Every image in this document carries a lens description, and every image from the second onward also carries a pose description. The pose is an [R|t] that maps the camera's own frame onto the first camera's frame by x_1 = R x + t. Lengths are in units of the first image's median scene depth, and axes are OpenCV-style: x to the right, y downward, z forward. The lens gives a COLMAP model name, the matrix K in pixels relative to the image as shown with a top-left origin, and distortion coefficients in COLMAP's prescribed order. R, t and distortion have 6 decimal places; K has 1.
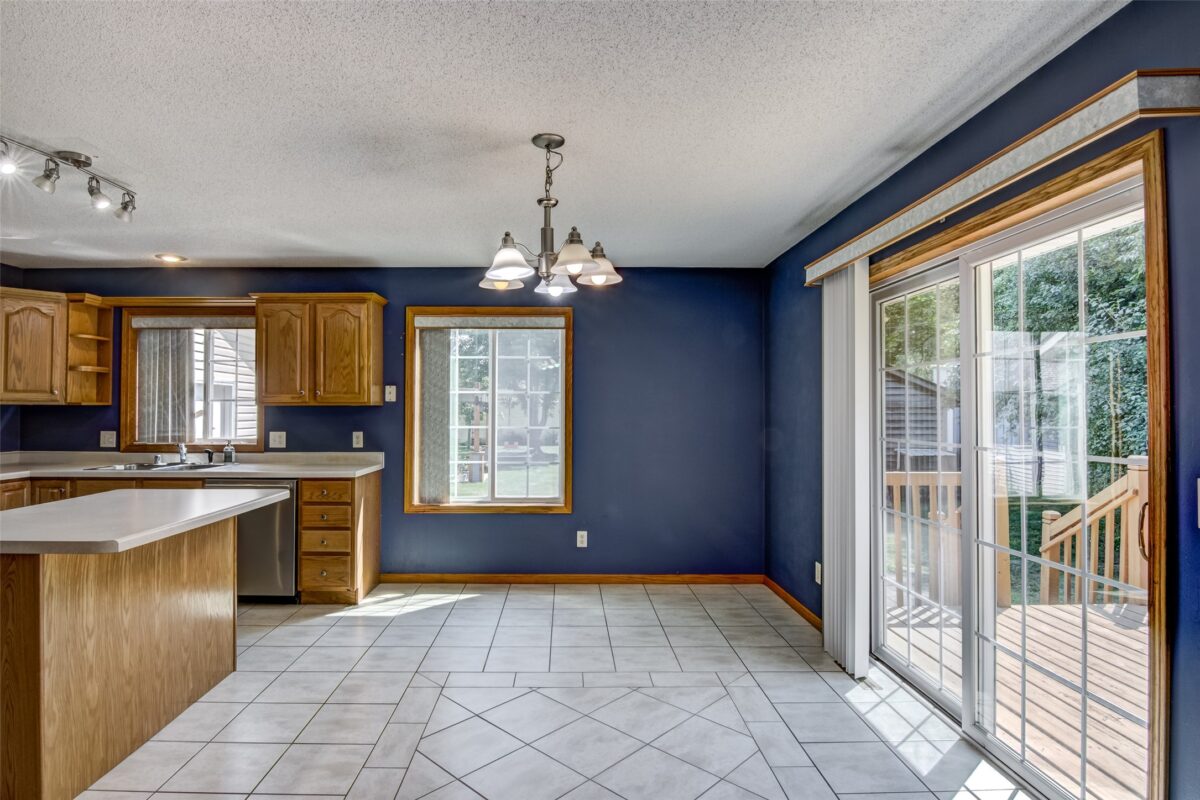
lens RADIAL K [[613.0, 0, 559.7], [0, 613.0, 398.5], [0, 0, 1]] dist [-0.010946, -0.010814]
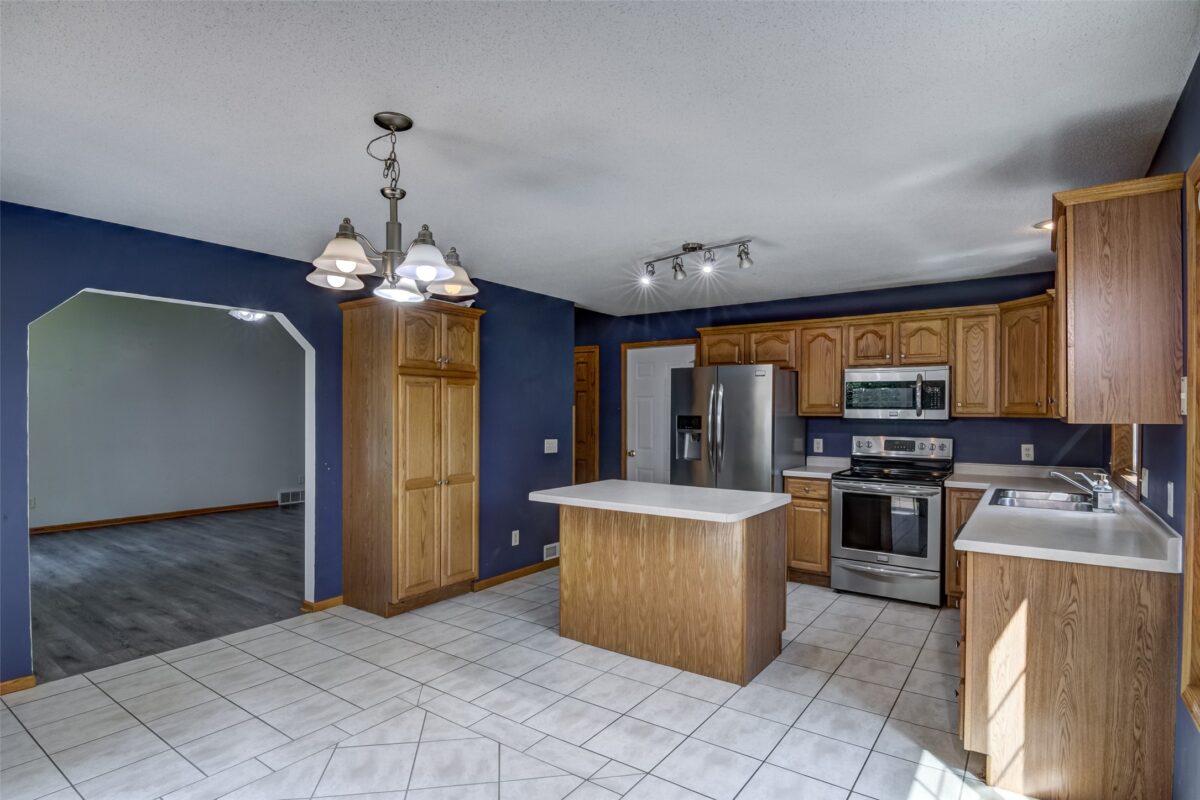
lens RADIAL K [[613.0, 0, 601.1], [0, 613.0, 415.2], [0, 0, 1]] dist [-0.010946, -0.010814]
pose [[-0.579152, 0.002919, -0.815215, 0.291836], [0.013545, 0.999890, -0.006042, 0.002427], [0.815107, -0.014541, -0.579128, 0.971894]]
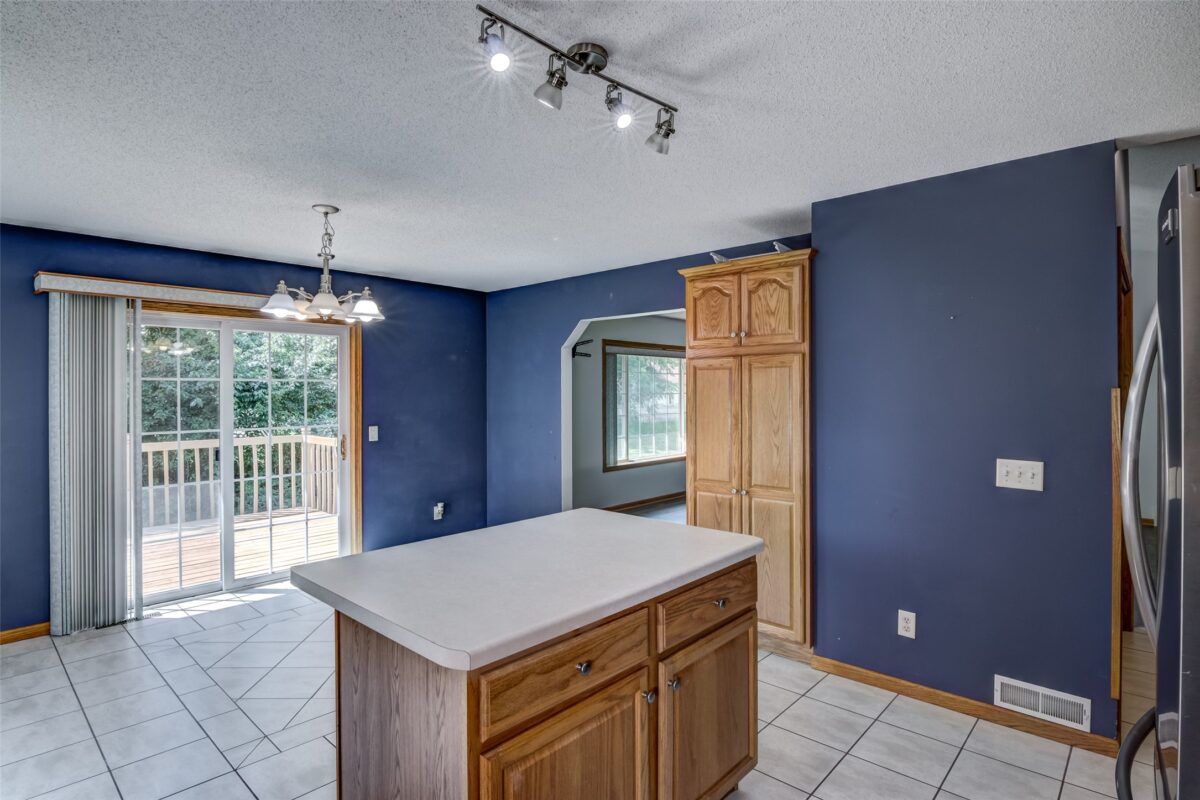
lens RADIAL K [[613.0, 0, 607.0], [0, 613.0, 384.7], [0, 0, 1]] dist [-0.010946, -0.010814]
pose [[-0.741604, 0.009946, 0.670764, -0.753070], [-0.010318, 0.999603, -0.026231, -0.010646], [-0.670759, -0.026374, -0.741207, 0.873482]]
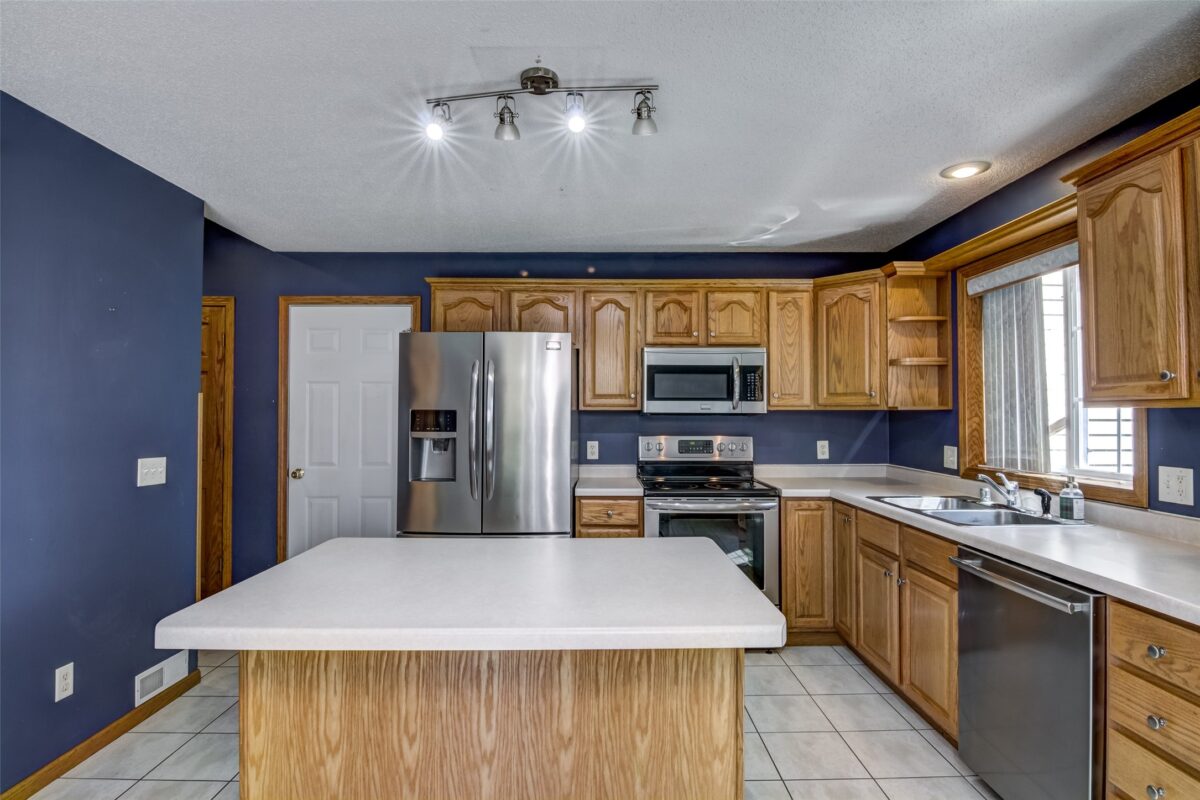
lens RADIAL K [[613.0, 0, 604.1], [0, 613.0, 397.8], [0, 0, 1]] dist [-0.010946, -0.010814]
pose [[0.011764, -0.027396, -0.999555, -0.035049], [0.021520, 0.999400, -0.027139, 0.007939], [0.999699, -0.021191, 0.012346, 0.624788]]
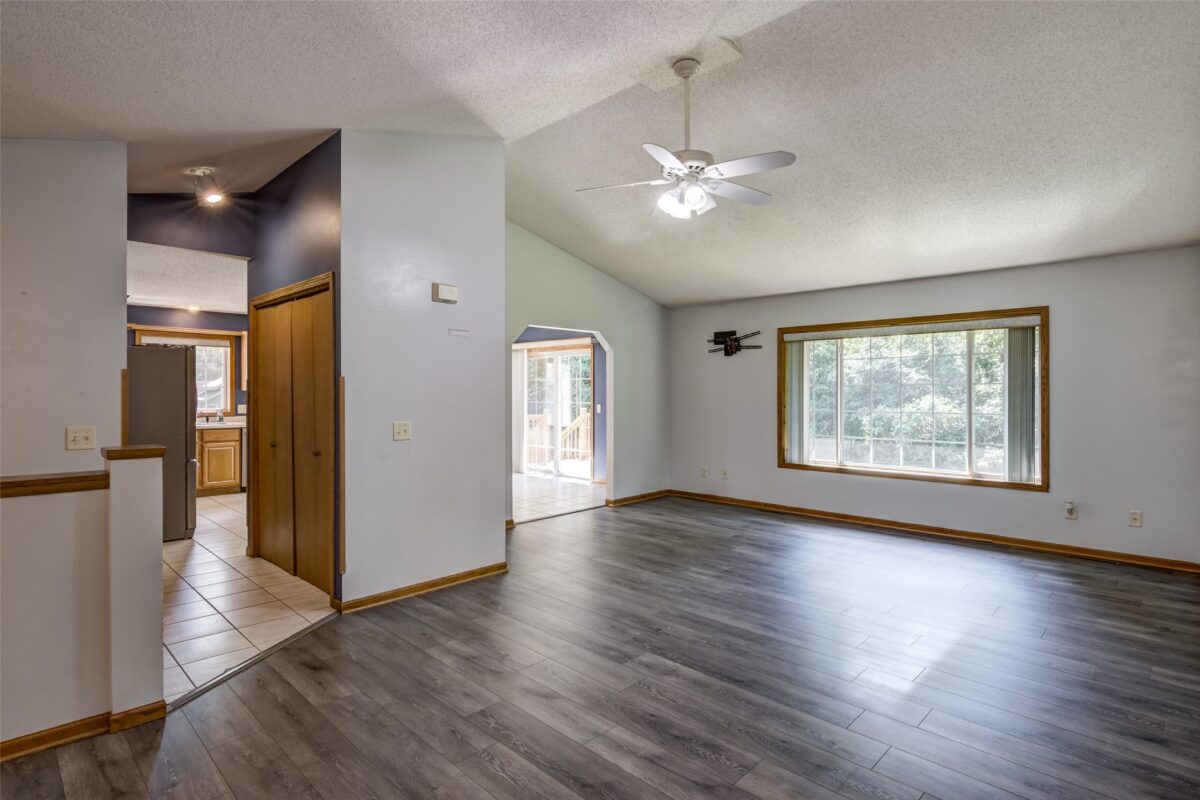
lens RADIAL K [[613.0, 0, 594.8], [0, 613.0, 394.6], [0, 0, 1]] dist [-0.010946, -0.010814]
pose [[0.700550, -0.004221, 0.713591, -1.089580], [-0.014862, 0.999679, 0.020503, -0.030849], [-0.713449, -0.024969, 0.700263, -1.084455]]
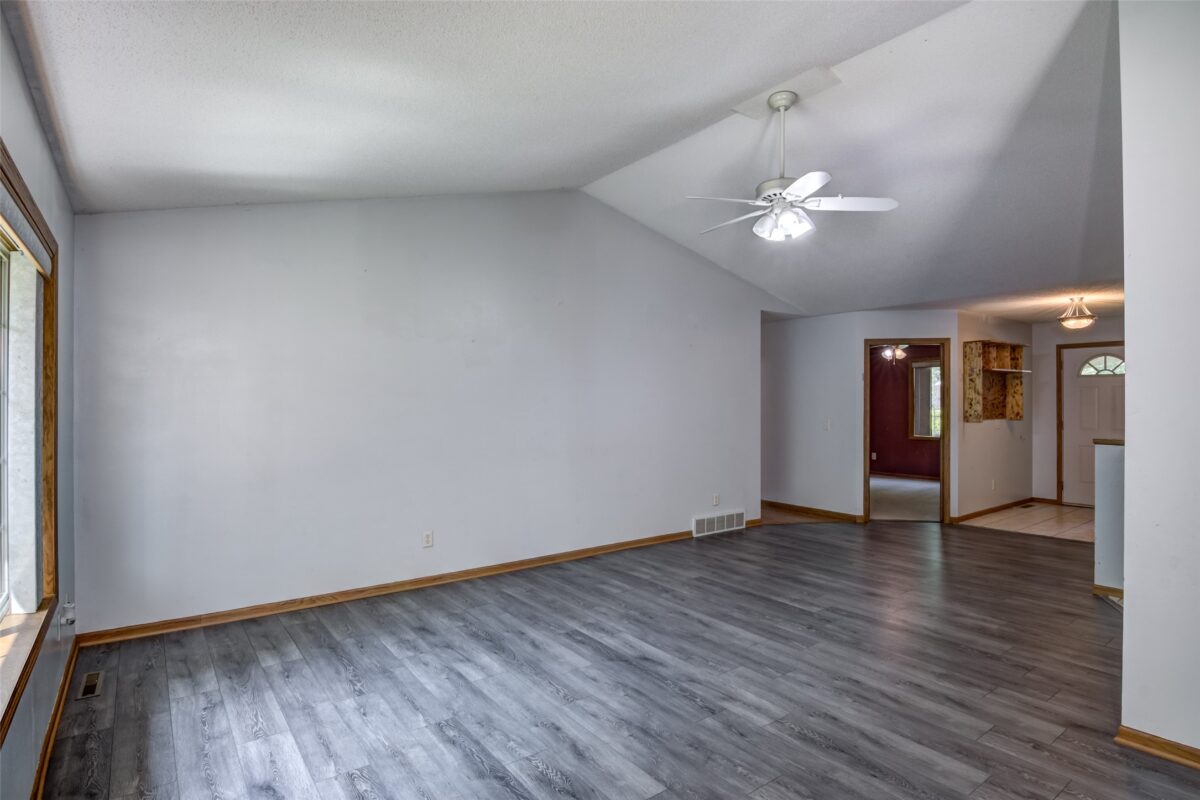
lens RADIAL K [[613.0, 0, 587.0], [0, 613.0, 401.1], [0, 0, 1]] dist [-0.010946, -0.010814]
pose [[-0.812642, 0.002347, -0.582759, 0.278864], [0.015615, 0.999721, -0.017749, -0.019835], [0.582555, -0.023523, -0.812451, -0.078720]]
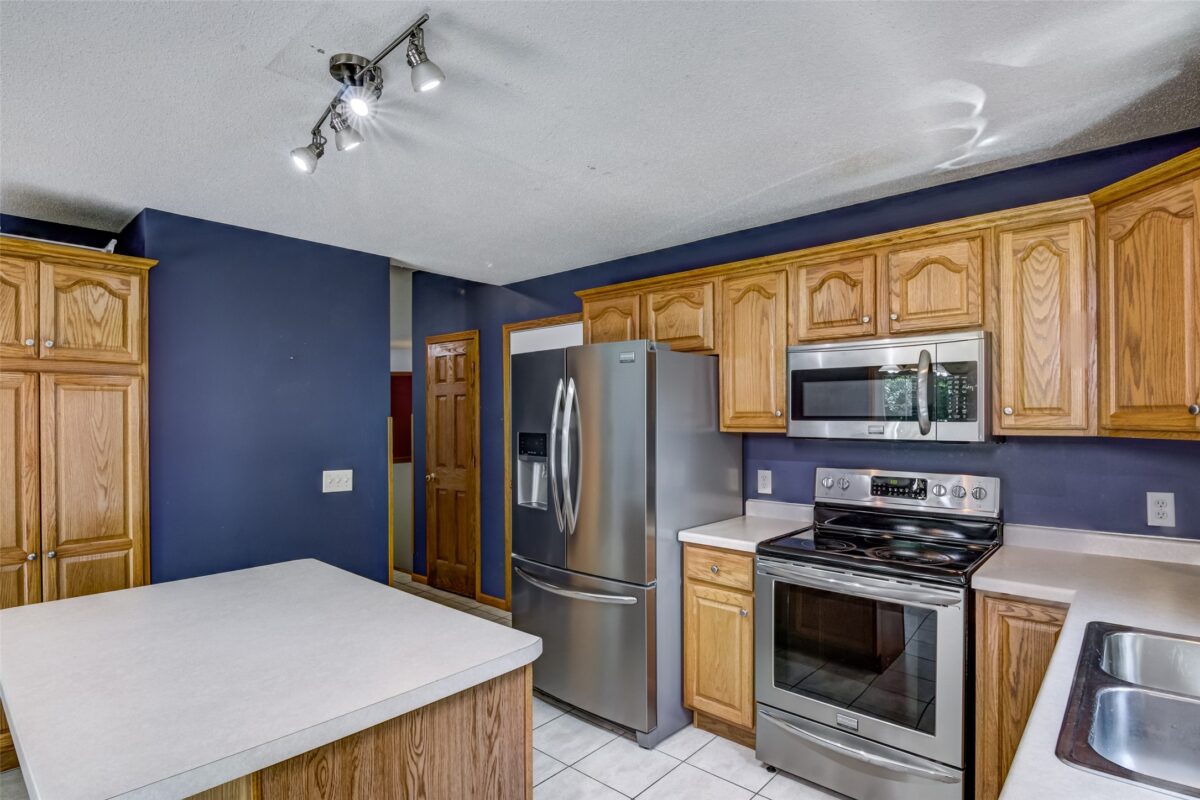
lens RADIAL K [[613.0, 0, 600.2], [0, 613.0, 414.8], [0, 0, 1]] dist [-0.010946, -0.010814]
pose [[-0.666957, 0.001470, -0.745095, -0.293484], [0.021181, 0.999631, -0.016987, -0.008542], [0.744795, -0.027111, -0.666742, 0.952286]]
